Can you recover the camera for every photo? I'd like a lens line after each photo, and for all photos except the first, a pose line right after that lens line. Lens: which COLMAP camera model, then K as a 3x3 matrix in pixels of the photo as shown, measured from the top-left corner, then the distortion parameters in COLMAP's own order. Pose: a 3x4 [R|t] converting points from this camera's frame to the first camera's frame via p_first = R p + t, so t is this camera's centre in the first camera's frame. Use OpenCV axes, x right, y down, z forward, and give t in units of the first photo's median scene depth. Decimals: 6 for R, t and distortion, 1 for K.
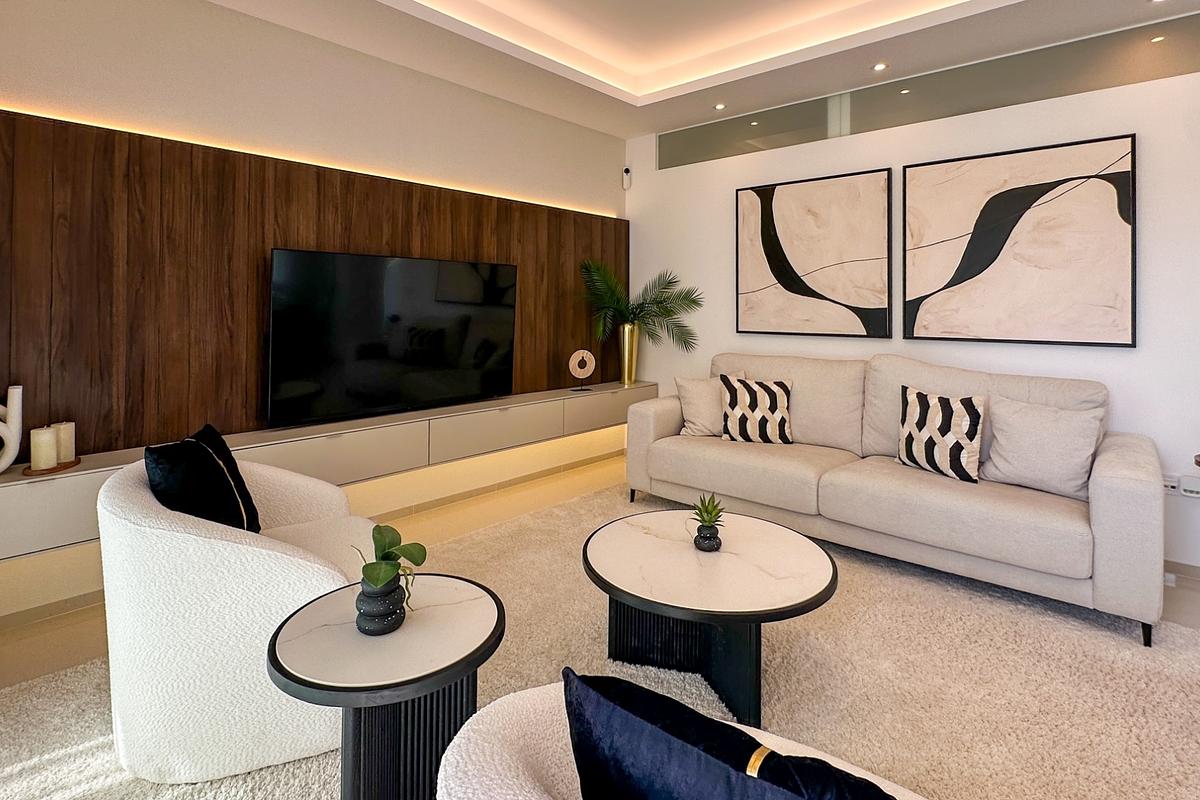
lens RADIAL K [[599.1, 0, 601.5], [0, 599.1, 300.2], [0, 0, 1]] dist [0.001524, 0.000338]
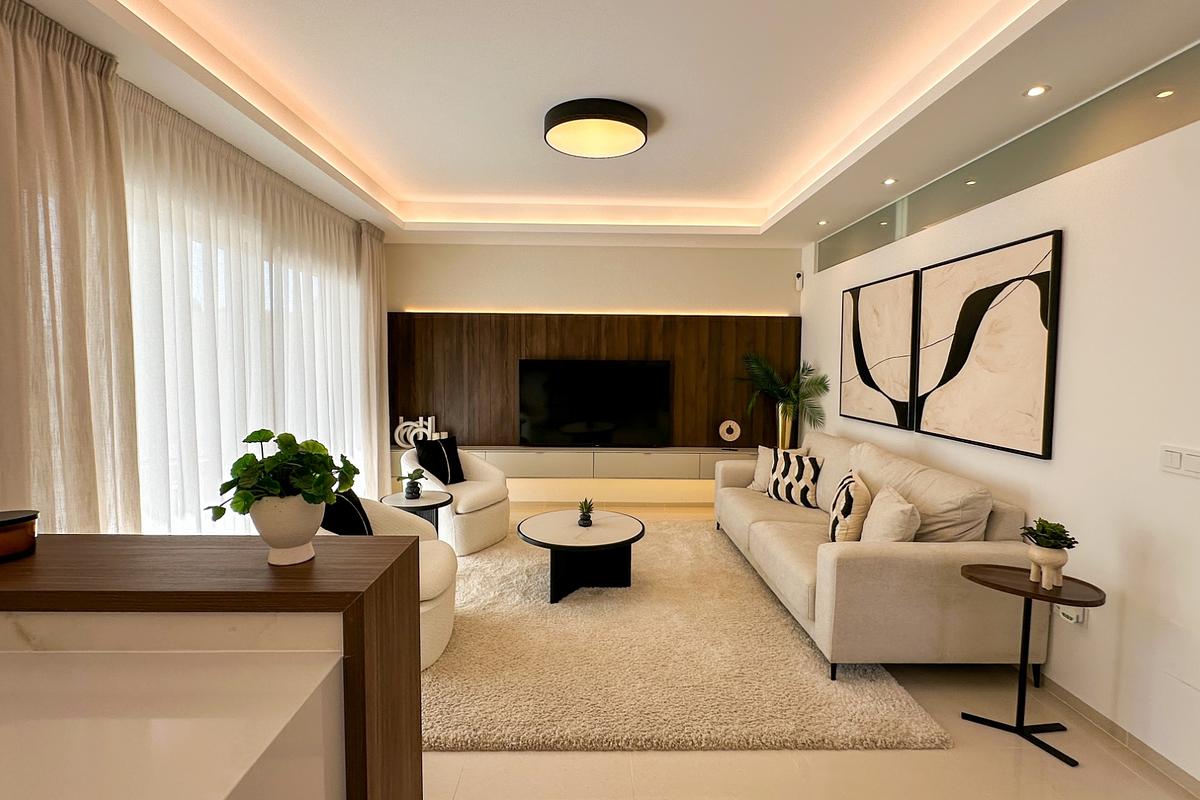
lens RADIAL K [[566.8, 0, 603.1], [0, 566.8, 397.9], [0, 0, 1]] dist [0.001449, -0.000224]
pose [[0.677741, 0.045642, -0.733883, 0.874909], [0.002598, 0.997917, 0.064462, -0.063526], [0.735296, -0.045595, 0.676210, -0.096317]]
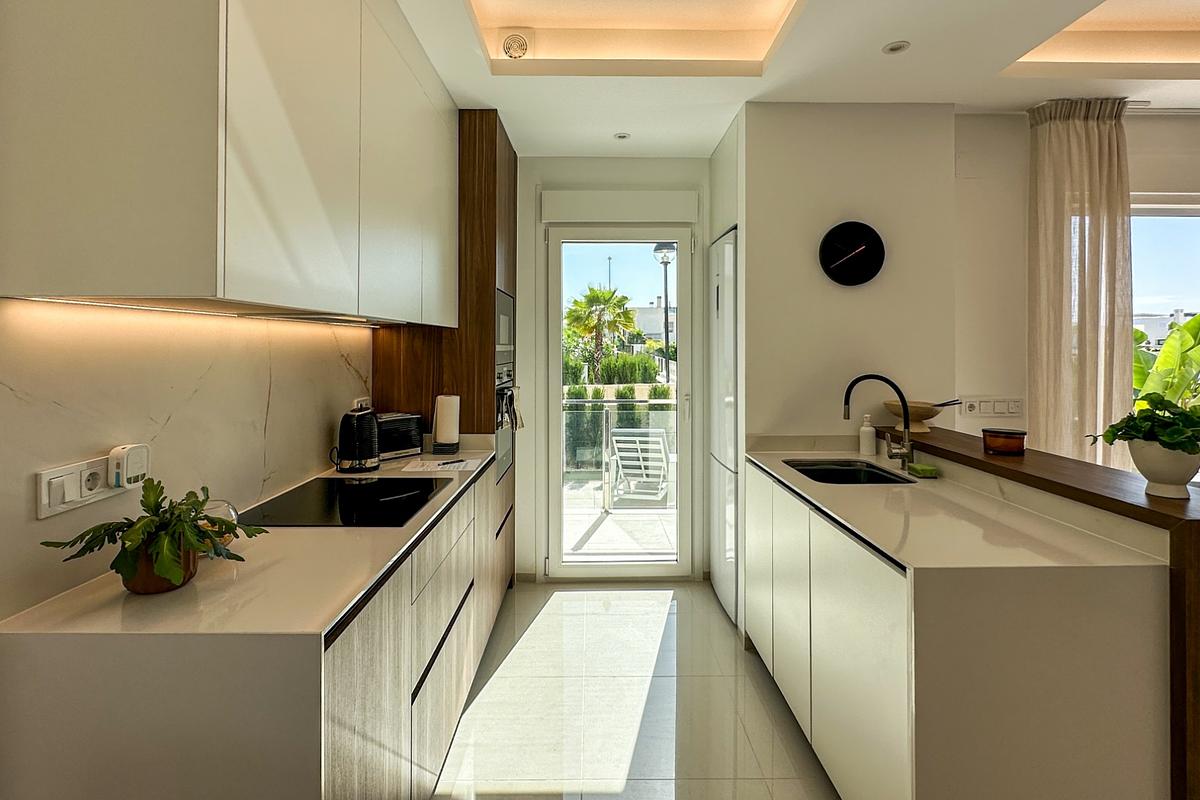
lens RADIAL K [[583.6, 0, 596.9], [0, 583.6, 342.6], [0, 0, 1]] dist [0.001110, 0.000181]
pose [[-0.744422, -0.008922, -0.667650, 1.114166], [0.003280, 0.999850, -0.017019, -0.056414], [0.667701, -0.014859, -0.744281, 0.030149]]
